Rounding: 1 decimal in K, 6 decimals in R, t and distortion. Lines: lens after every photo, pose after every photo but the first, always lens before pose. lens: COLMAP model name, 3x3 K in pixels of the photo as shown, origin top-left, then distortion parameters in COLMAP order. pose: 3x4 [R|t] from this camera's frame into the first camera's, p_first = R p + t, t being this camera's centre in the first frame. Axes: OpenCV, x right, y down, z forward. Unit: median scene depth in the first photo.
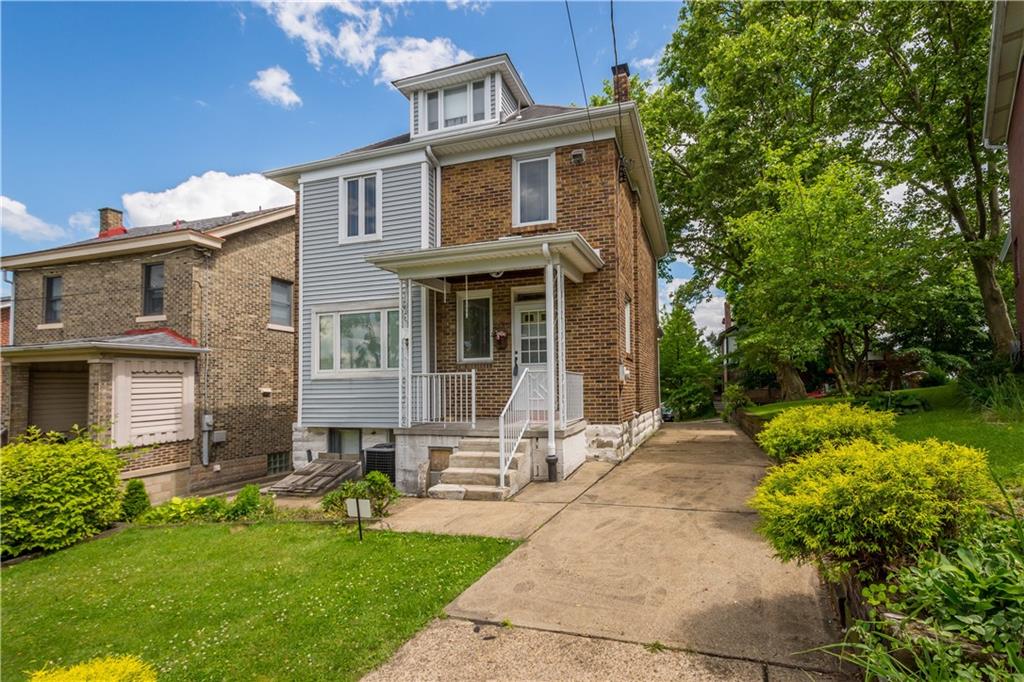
lens RADIAL K [[455.1, 0, 512.0], [0, 455.1, 341.0], [0, 0, 1]] dist [0.011187, 0.000399]
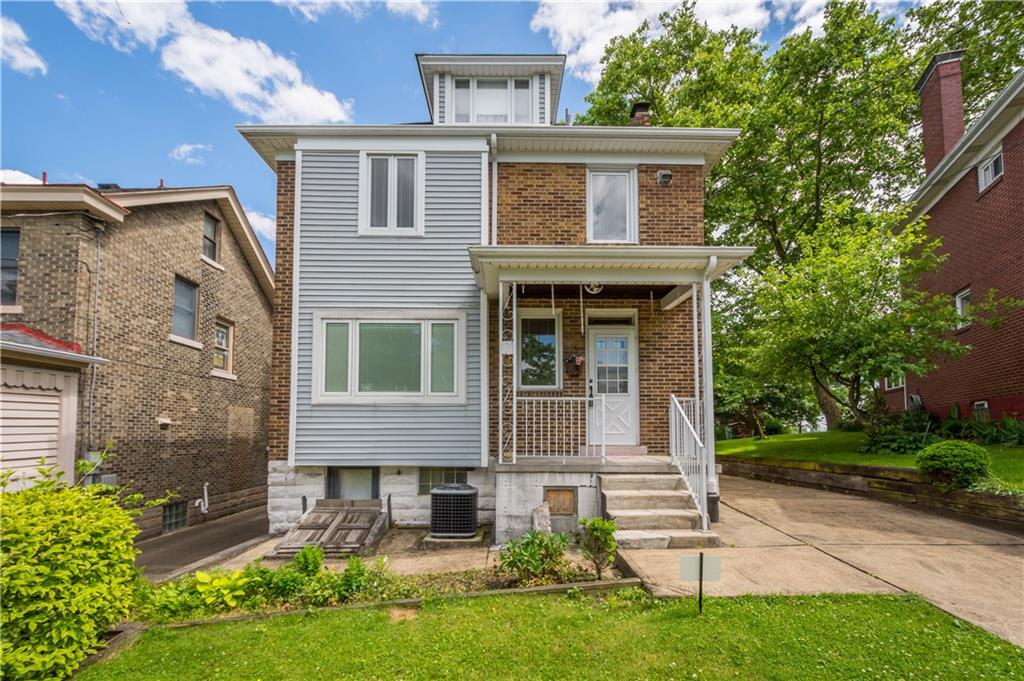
lens RADIAL K [[445.7, 0, 511.7], [0, 445.7, 382.9], [0, 0, 1]] dist [0.008521, -0.000448]
pose [[0.949072, 0.051673, 0.310792, -0.351300], [-0.049493, 0.998663, -0.014905, 0.042598], [-0.311147, -0.001236, 0.950361, 0.178938]]
